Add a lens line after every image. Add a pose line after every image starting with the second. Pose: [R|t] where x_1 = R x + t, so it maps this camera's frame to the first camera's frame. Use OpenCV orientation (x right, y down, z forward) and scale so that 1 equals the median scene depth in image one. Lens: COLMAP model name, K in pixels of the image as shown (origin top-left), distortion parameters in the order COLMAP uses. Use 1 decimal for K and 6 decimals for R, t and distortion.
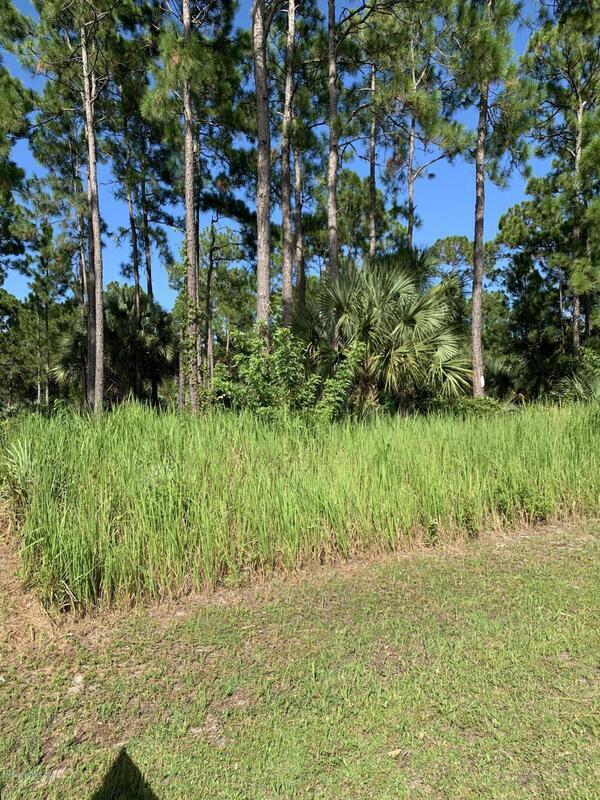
lens RADIAL K [[616.6, 0, 310.1], [0, 616.6, 399.5], [0, 0, 1]] dist [0.042688, -0.040513]
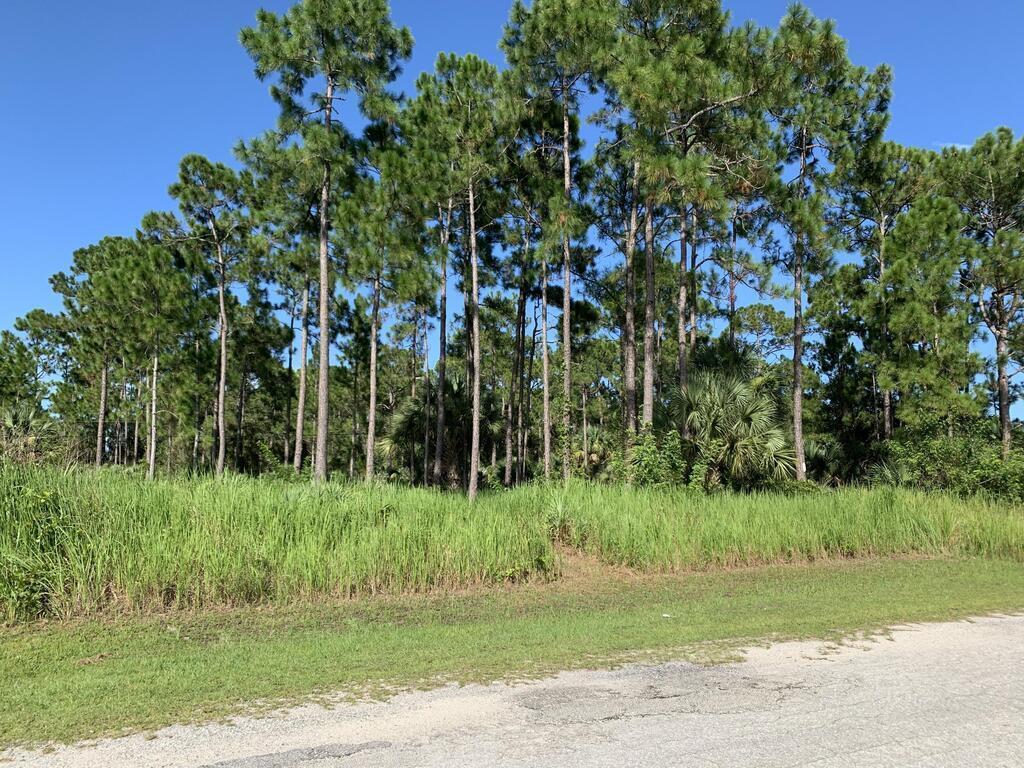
lens RADIAL K [[789.2, 0, 515.0], [0, 789.2, 376.8], [0, 0, 1]] dist [0.042688, -0.040513]
pose [[0.998295, 0.014606, -0.056514, -0.156264], [-0.021461, 0.992215, -0.122673, -0.000927], [0.054283, 0.123677, 0.990837, -0.460447]]
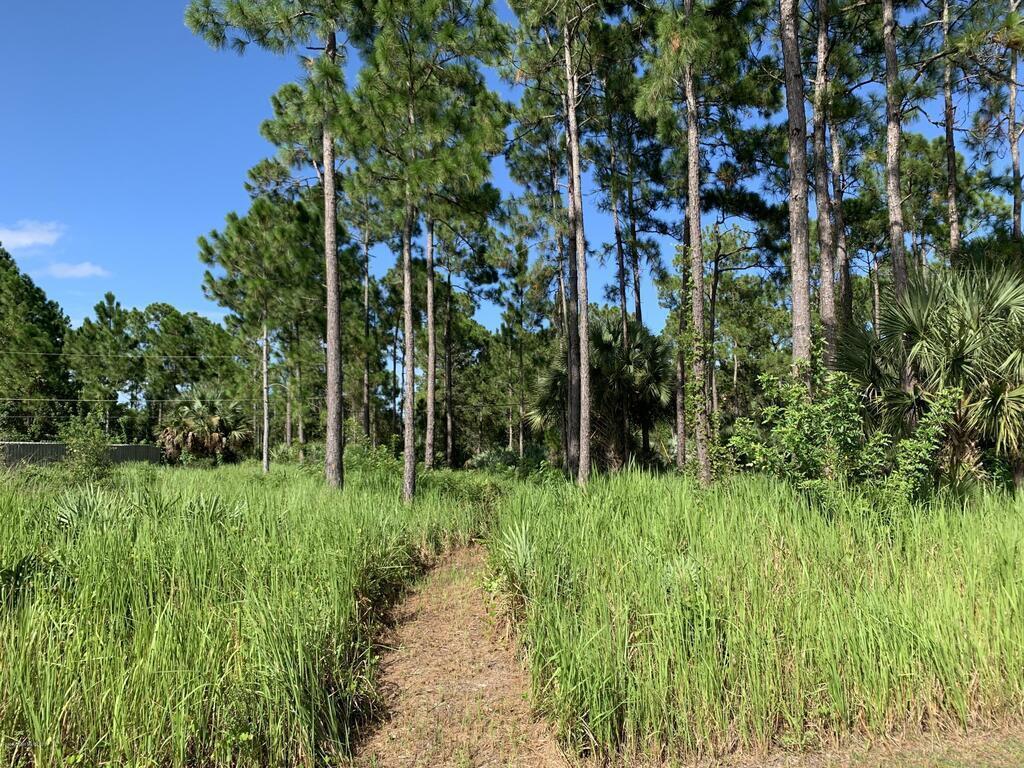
lens RADIAL K [[789.2, 0, 514.3], [0, 789.2, 368.8], [0, 0, 1]] dist [0.042688, -0.040513]
pose [[0.920772, -0.032907, -0.388711, -0.013354], [-0.002714, 0.995871, -0.090737, -0.016280], [0.390092, 0.084603, 0.916881, -0.007809]]
